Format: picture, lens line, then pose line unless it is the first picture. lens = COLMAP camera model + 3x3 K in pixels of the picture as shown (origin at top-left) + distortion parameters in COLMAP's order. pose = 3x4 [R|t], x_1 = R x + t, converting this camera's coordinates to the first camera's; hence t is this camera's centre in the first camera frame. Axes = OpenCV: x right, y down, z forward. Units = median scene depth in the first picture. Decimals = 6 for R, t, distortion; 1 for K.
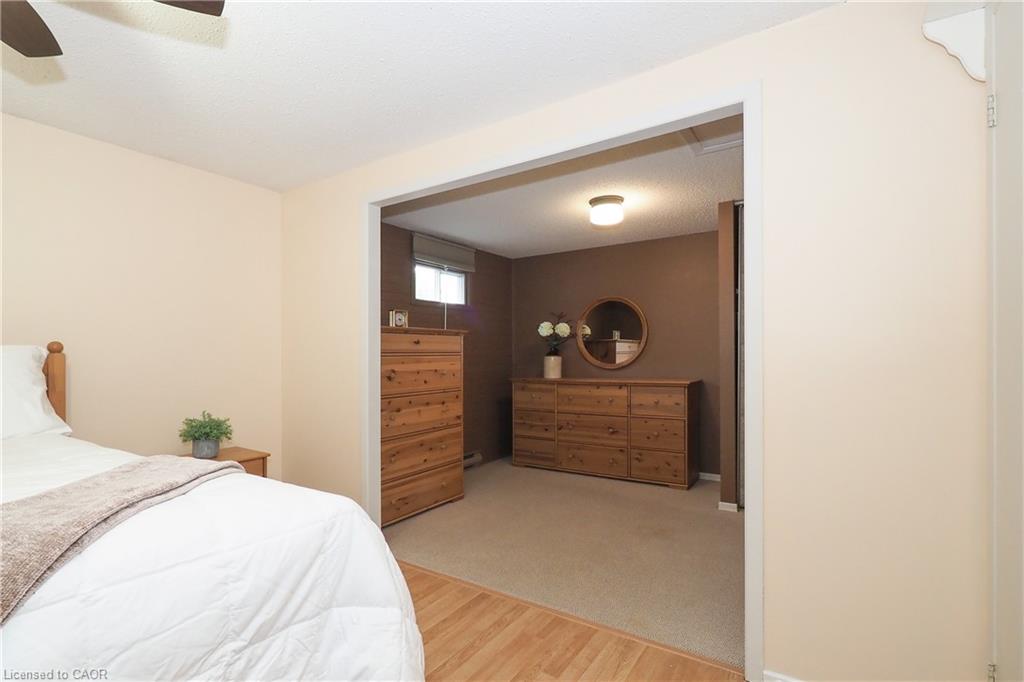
lens RADIAL K [[491.9, 0, 485.1], [0, 491.9, 359.4], [0, 0, 1]] dist [0.000033, 0.000035]
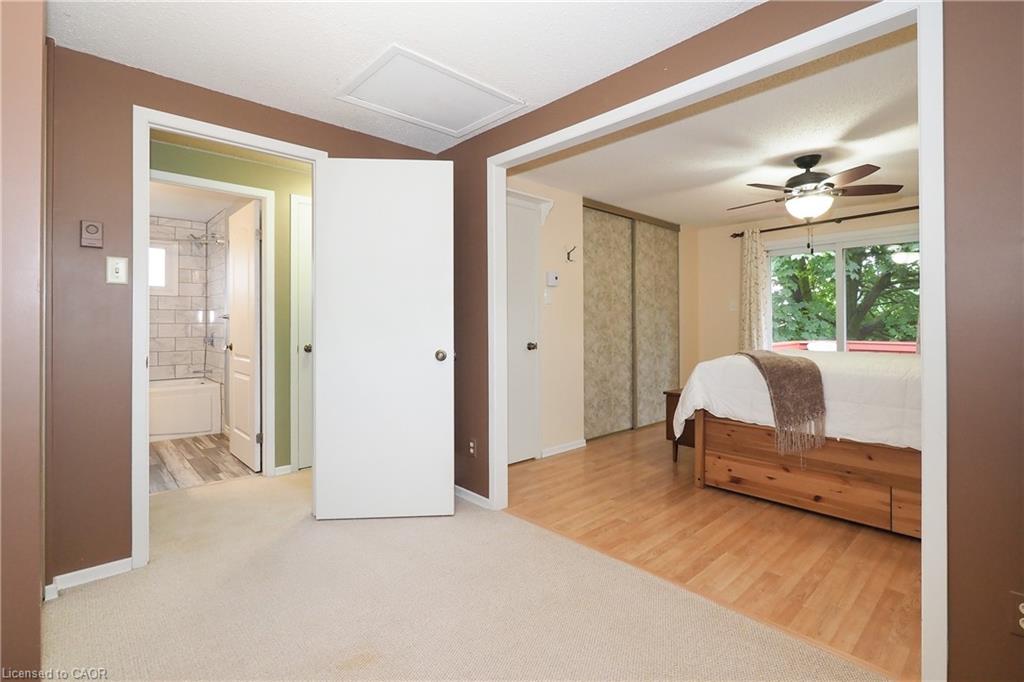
lens RADIAL K [[473.1, 0, 496.5], [0, 473.1, 318.4], [0, 0, 1]] dist [0.000076, -0.000002]
pose [[-0.973432, 0.015637, 0.228443, 0.080291], [0.014378, 0.999871, -0.007174, 0.003256], [-0.228526, -0.003698, -0.973531, 1.246087]]
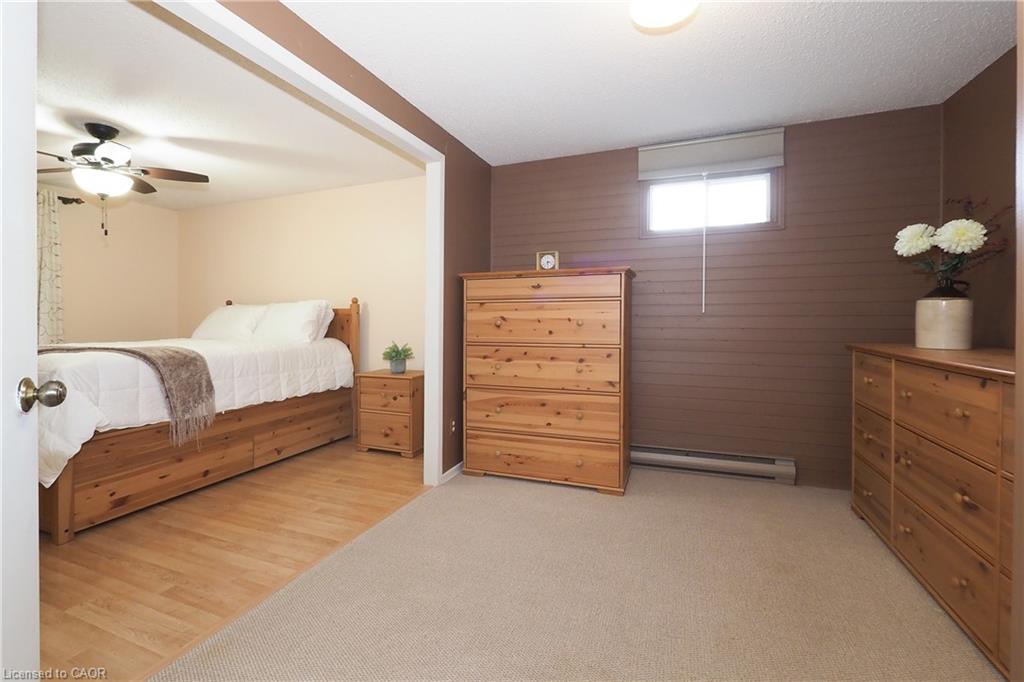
lens RADIAL K [[449.8, 0, 502.0], [0, 449.8, 322.1], [0, 0, 1]] dist [-0.008627, 0.000066]
pose [[0.227579, 0.021164, -0.973530, 0.608019], [-0.006420, 0.999775, 0.020234, 0.012389], [0.973738, 0.001646, 0.227663, 0.728881]]
